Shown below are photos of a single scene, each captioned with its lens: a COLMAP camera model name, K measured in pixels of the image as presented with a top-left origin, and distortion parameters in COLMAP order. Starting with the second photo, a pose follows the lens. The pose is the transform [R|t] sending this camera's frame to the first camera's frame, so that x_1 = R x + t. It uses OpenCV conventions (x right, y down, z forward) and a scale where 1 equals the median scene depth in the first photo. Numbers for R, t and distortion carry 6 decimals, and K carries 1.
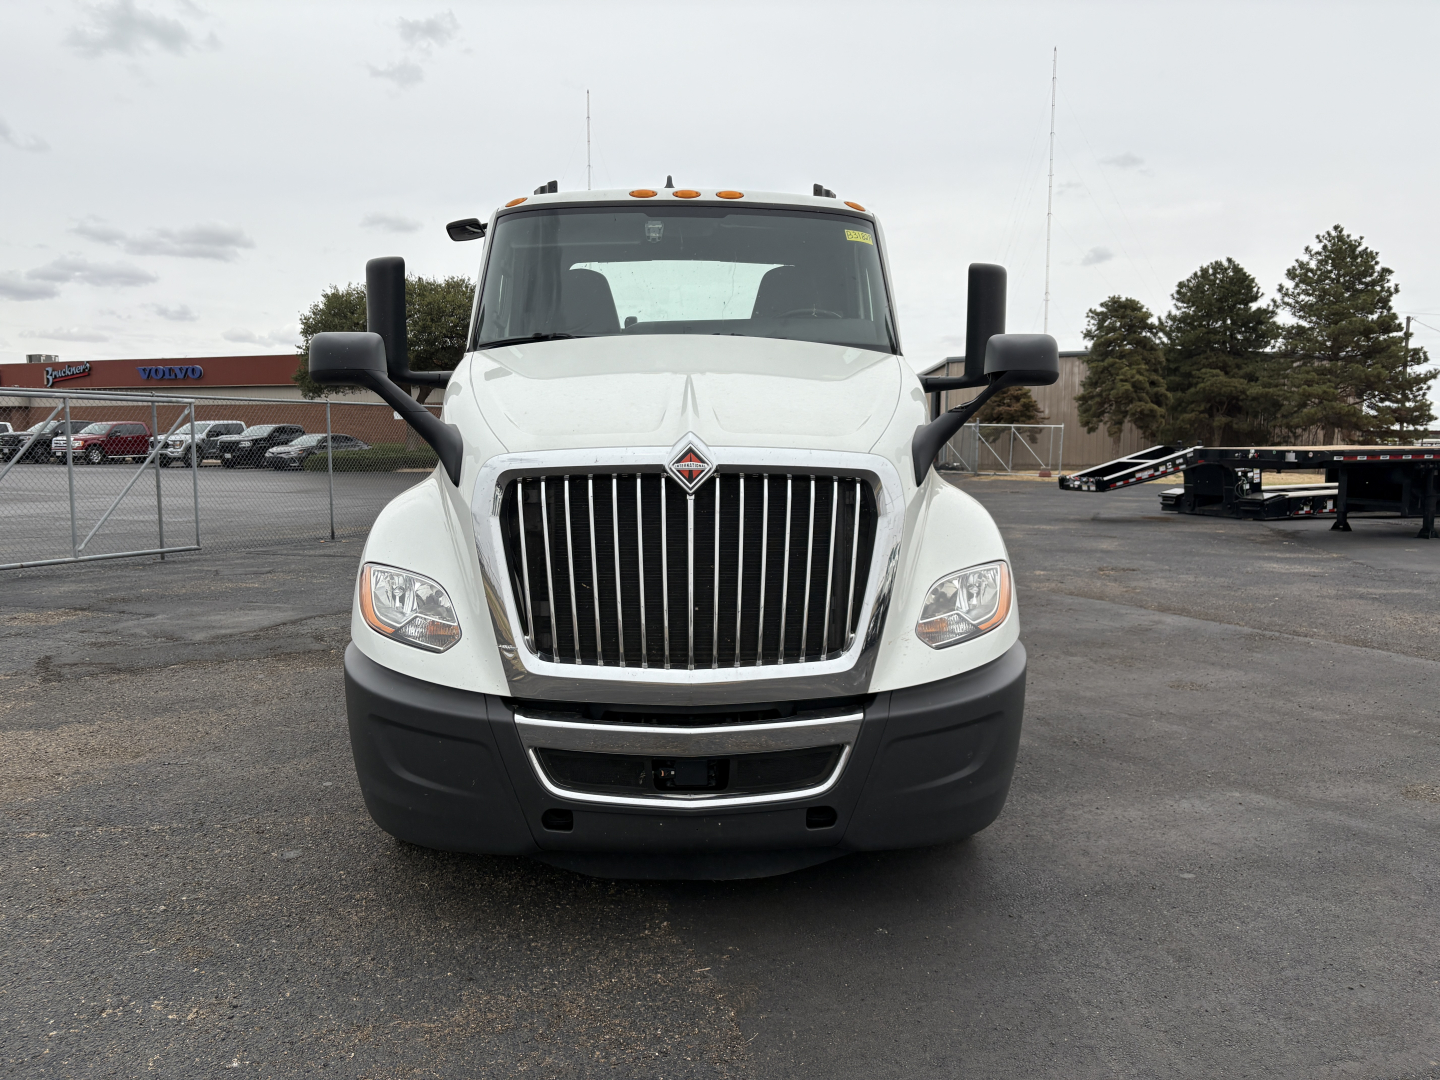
lens RADIAL K [[1101.1, 0, 724.7], [0, 1101.1, 533.8], [0, 0, 1]] dist [0.031603, -0.007683]
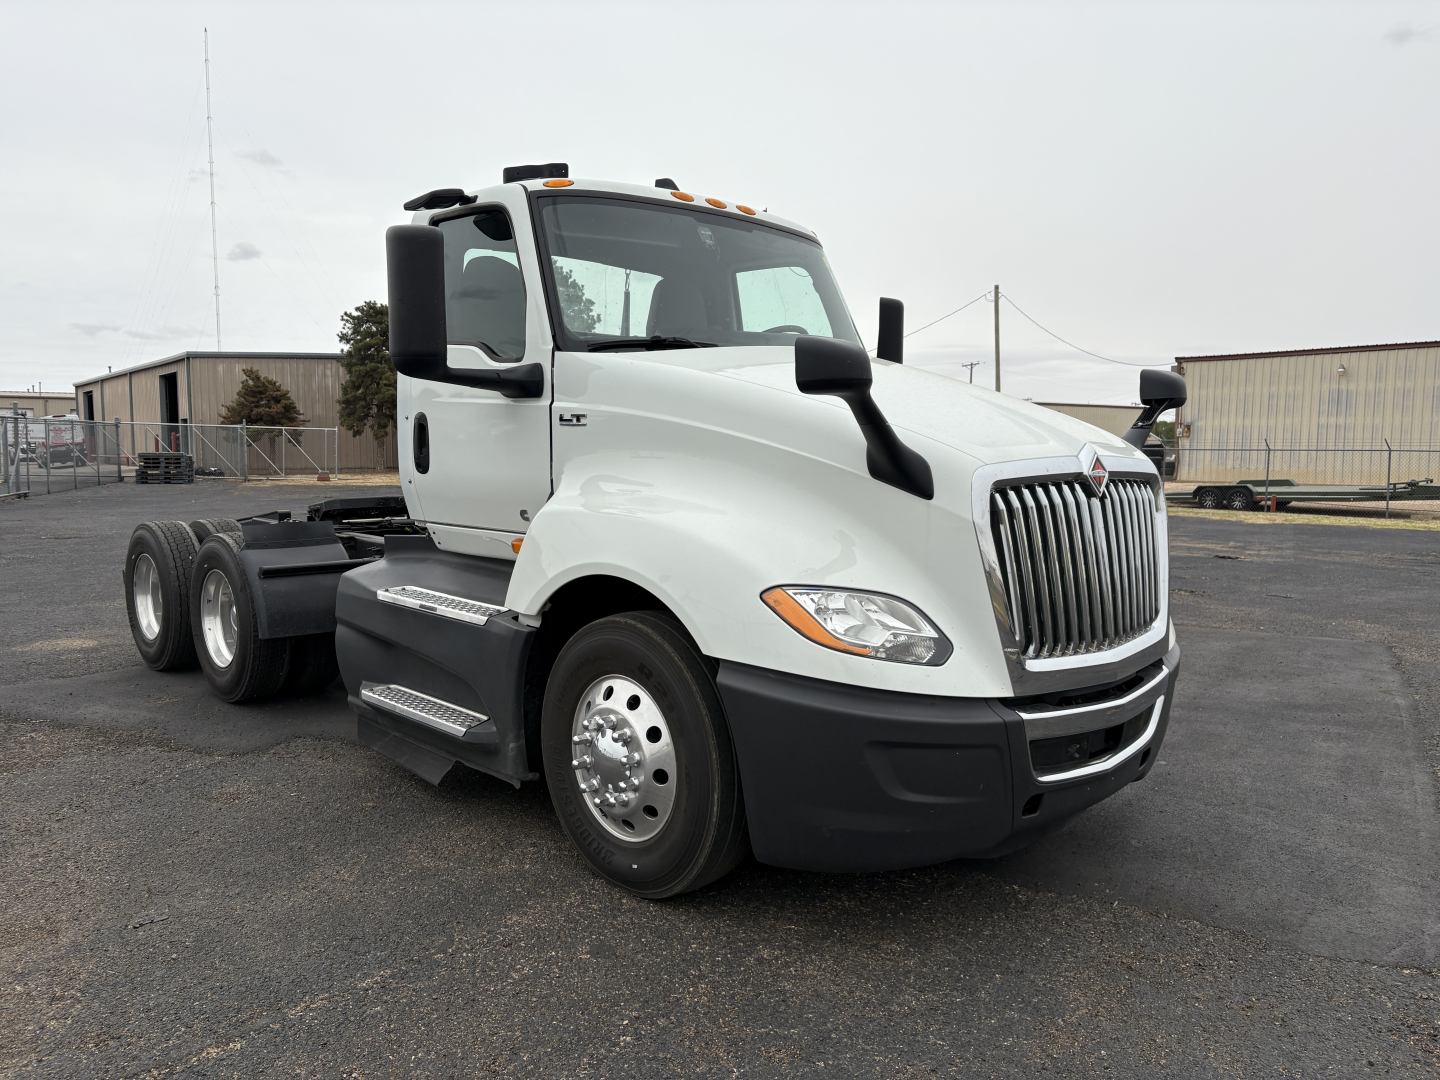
lens RADIAL K [[1101.1, 0, 724.7], [0, 1101.1, 533.8], [0, 0, 1]] dist [0.031603, -0.007683]
pose [[0.743775, -0.053153, 0.666313, -0.095603], [0.054725, 0.998329, 0.018552, -0.003611], [-0.666186, 0.022666, 0.745441, 0.034809]]
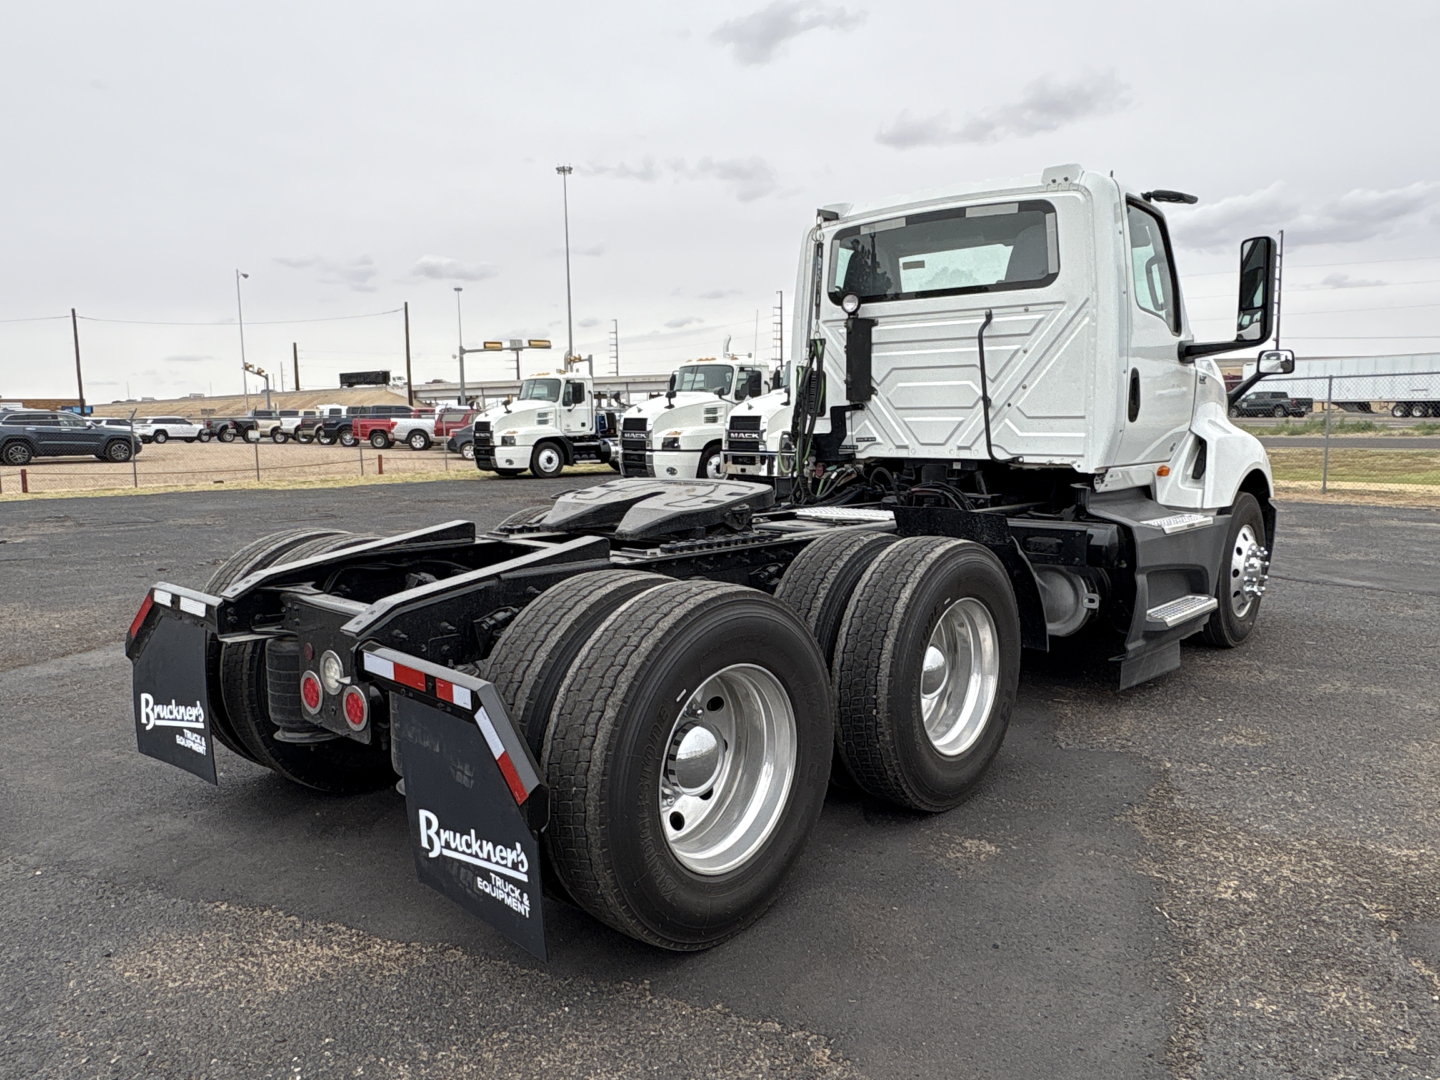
lens RADIAL K [[1067.9, 0, 719.3], [0, 1067.9, 534.2], [0, 0, 1]] dist [0.005430, -0.000033]
pose [[-0.736114, -0.070527, 0.673174, -0.091163], [0.067966, 0.981828, 0.177184, -0.025092], [-0.673437, 0.176180, -0.717944, 0.304915]]
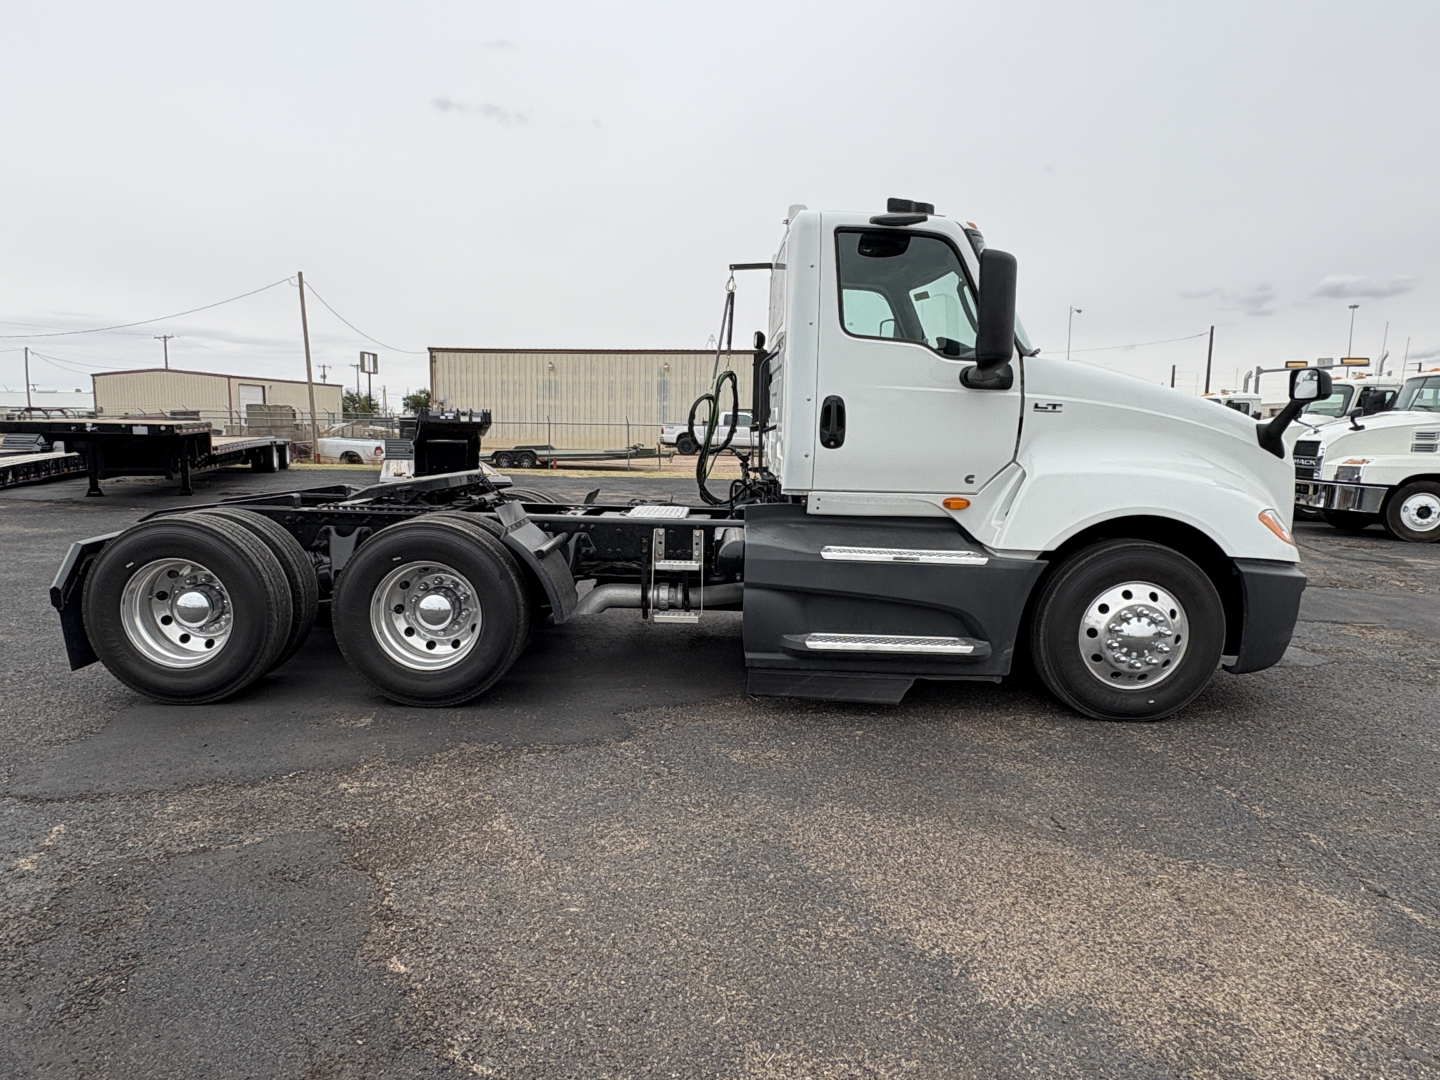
lens RADIAL K [[911.6, 0, 720.0], [0, 911.6, 540.0], [0, 0, 1]] dist [-0.001689, 0.003190]
pose [[0.021416, -0.127904, 0.991555, -0.162112], [0.069751, 0.989557, 0.126140, -0.014932], [-0.997334, 0.066461, 0.030114, 0.172006]]
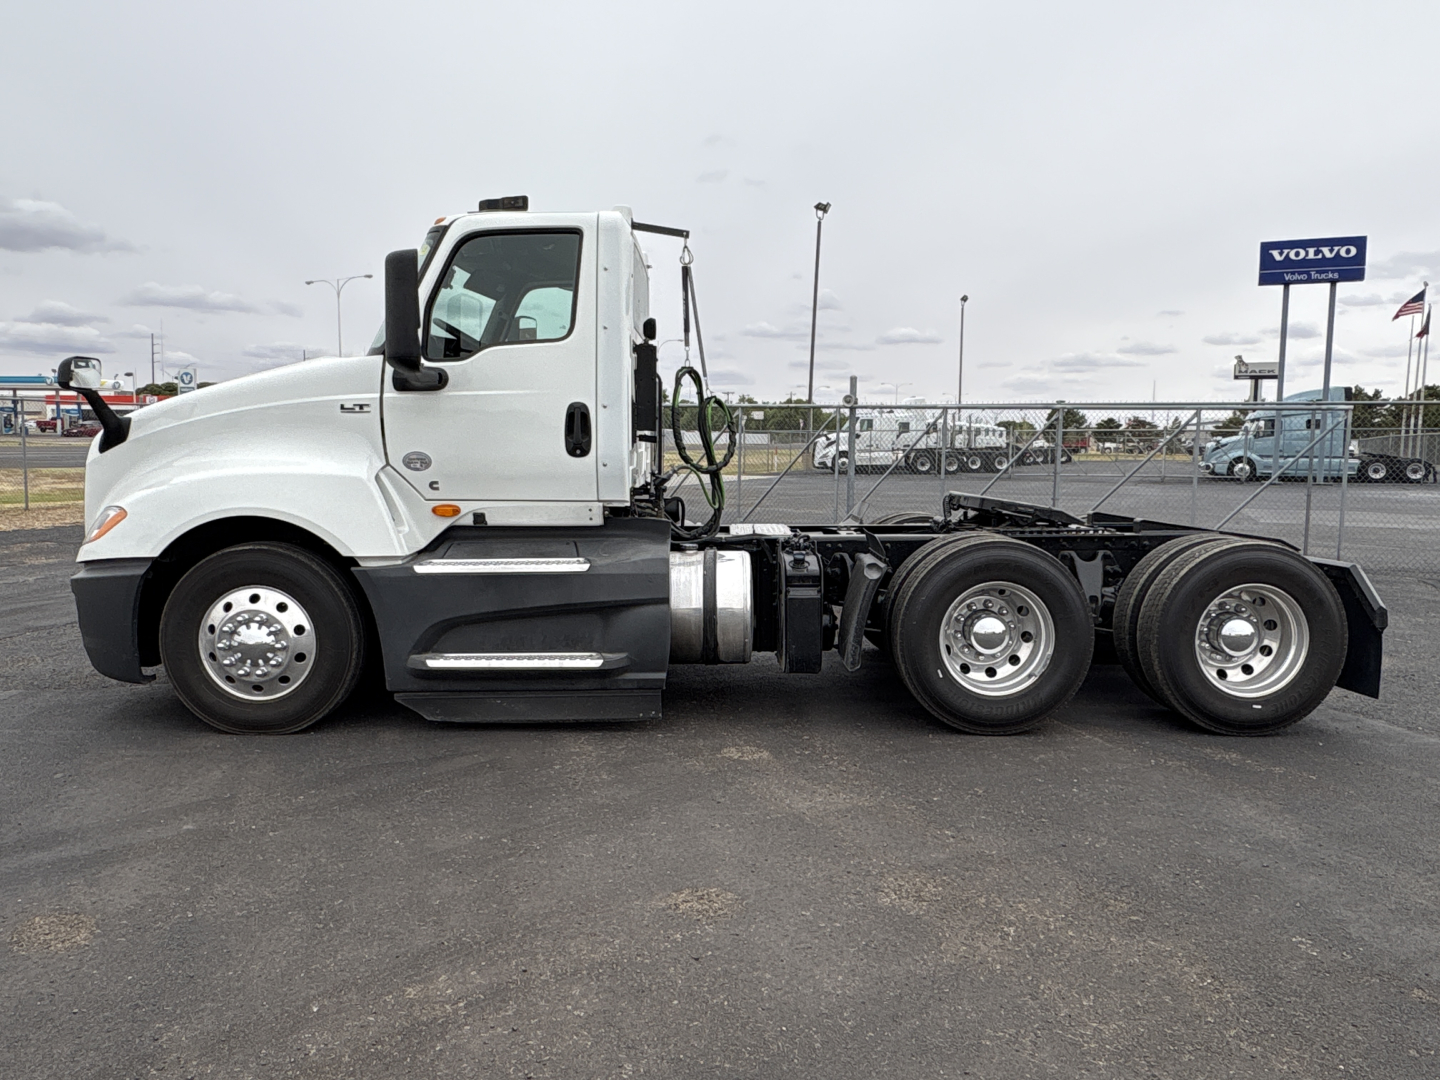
lens RADIAL K [[1101.1, 0, 724.7], [0, 1101.1, 533.8], [0, 0, 1]] dist [0.031603, -0.007683]
pose [[0.001590, 0.085328, -0.996352, 0.170916], [-0.100624, 0.991310, 0.084736, -0.014755], [0.994923, 0.100122, 0.010162, 0.178949]]
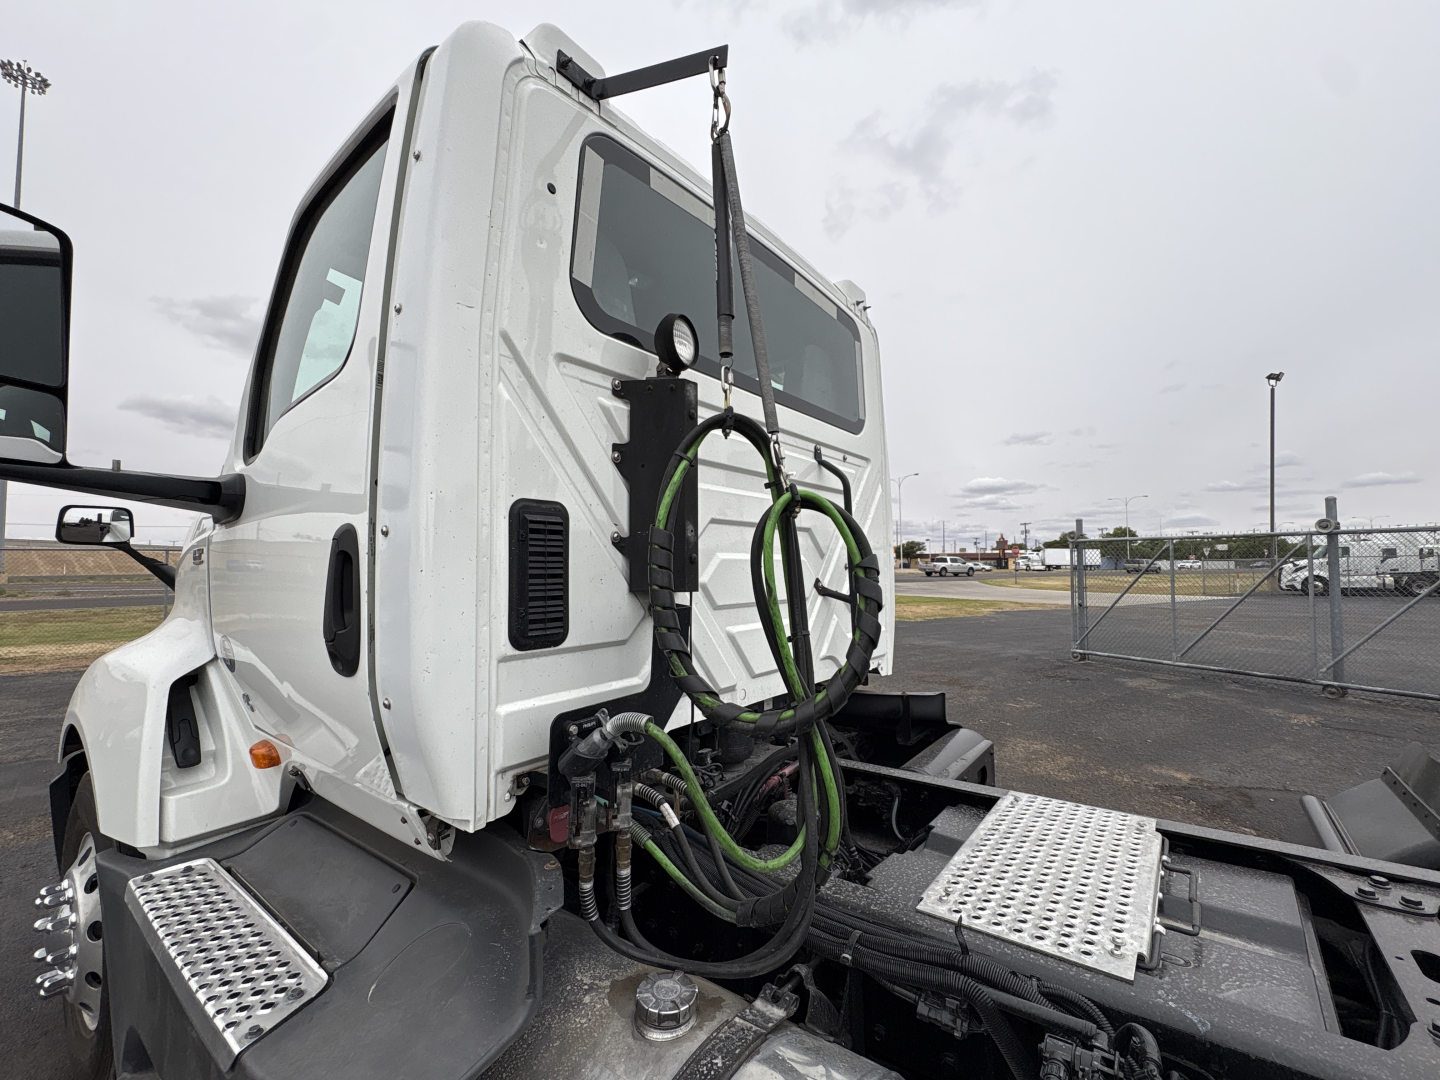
lens RADIAL K [[601.4, 0, 720.0], [0, 601.4, 540.0], [0, 0, 1]] dist [0.000979, 0.000019]
pose [[-0.619303, -0.032591, -0.784476, 0.033023], [-0.064717, 0.997857, 0.009634, -0.018321], [0.782481, 0.056735, -0.620085, 0.191813]]
